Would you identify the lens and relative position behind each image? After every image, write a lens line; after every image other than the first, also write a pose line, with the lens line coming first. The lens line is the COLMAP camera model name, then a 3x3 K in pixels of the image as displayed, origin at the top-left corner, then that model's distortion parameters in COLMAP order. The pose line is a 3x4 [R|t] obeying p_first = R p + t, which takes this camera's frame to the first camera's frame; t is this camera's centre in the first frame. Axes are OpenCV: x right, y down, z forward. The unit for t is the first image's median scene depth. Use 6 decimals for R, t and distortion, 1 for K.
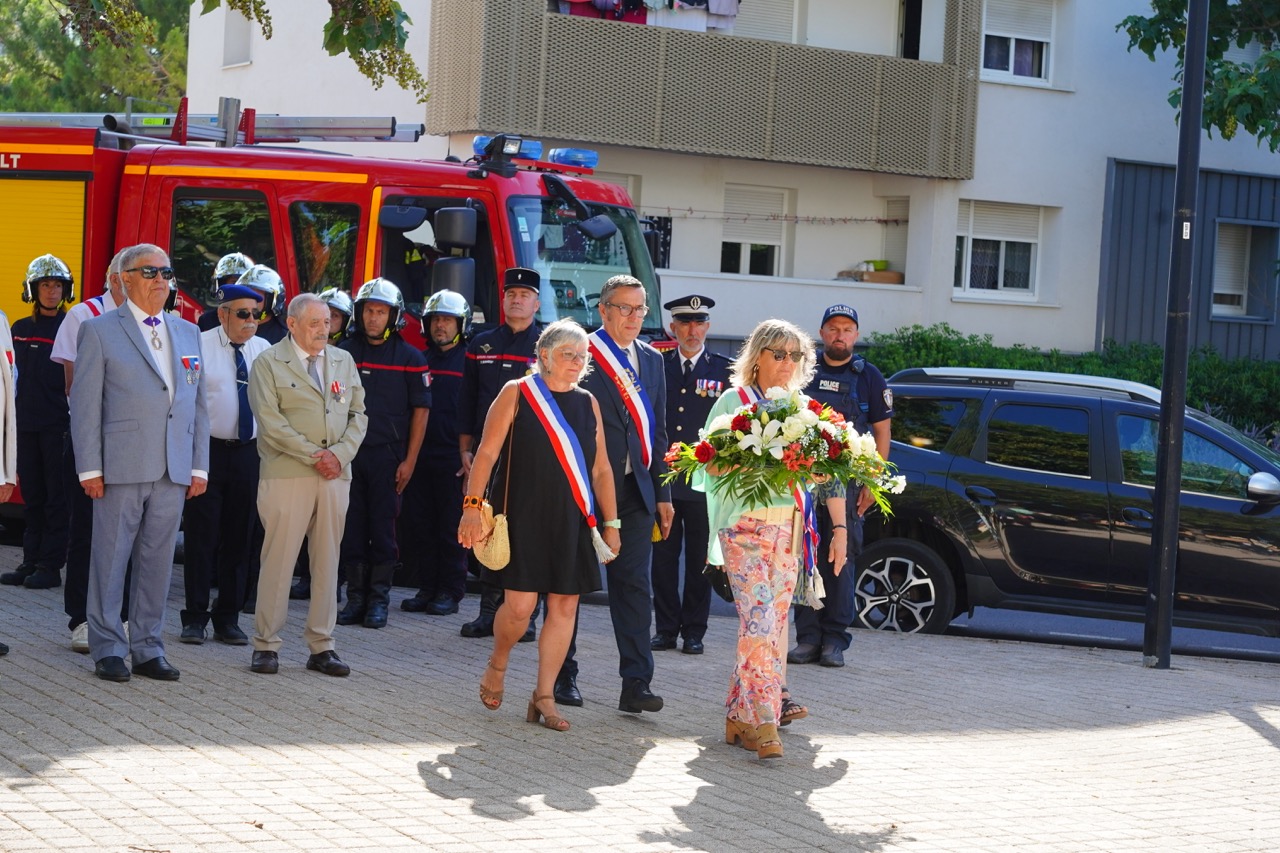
lens RADIAL K [[2497.3, 0, 674.9], [0, 2497.3, 425.2], [0, 0, 1]] dist [-0.039195, 0.875025]
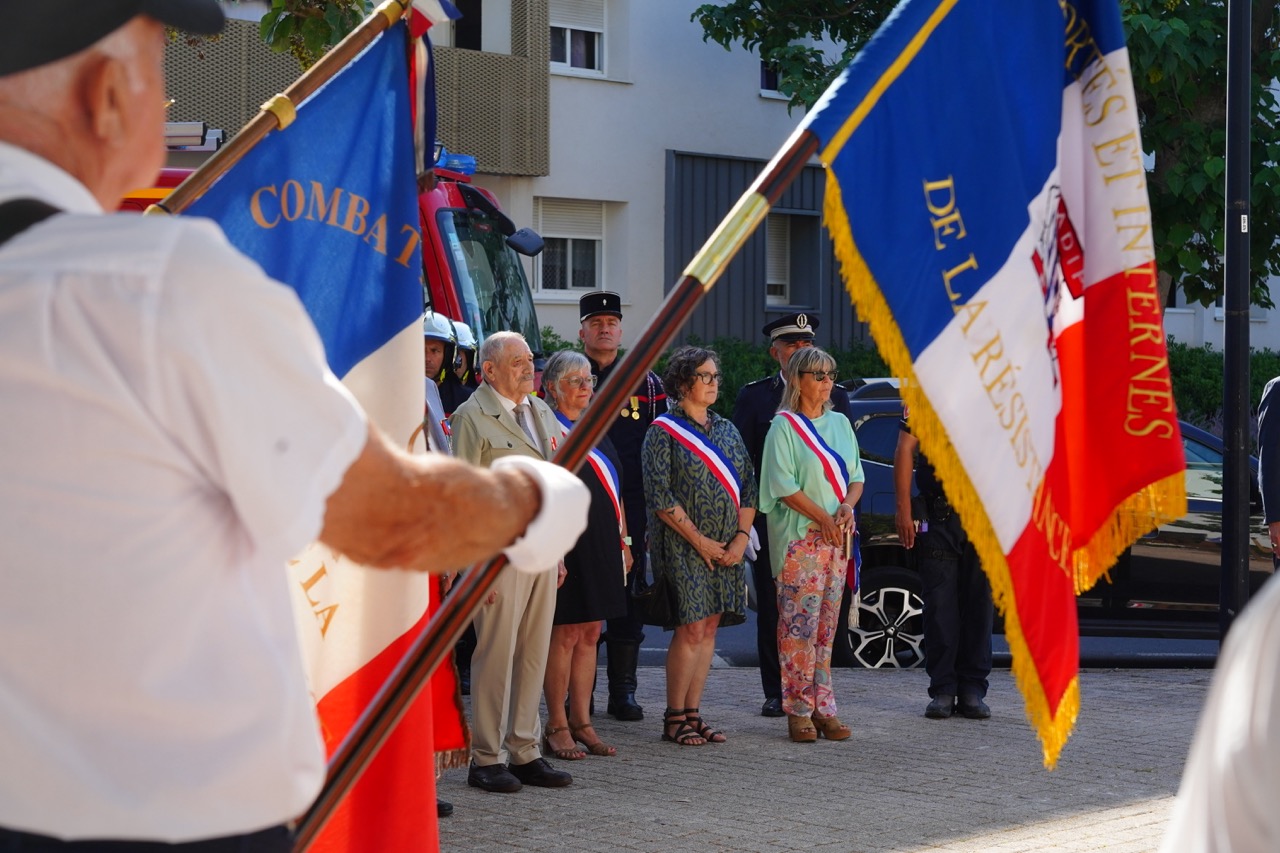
lens RADIAL K [[2516.0, 0, 643.6], [0, 2516.0, 349.2], [0, 0, 1]] dist [-0.008700, 0.326201]
pose [[0.954793, -0.047680, 0.293423, -0.248981], [0.055912, 0.998241, -0.019726, -0.020273], [-0.291966, 0.035240, 0.955779, 0.126228]]
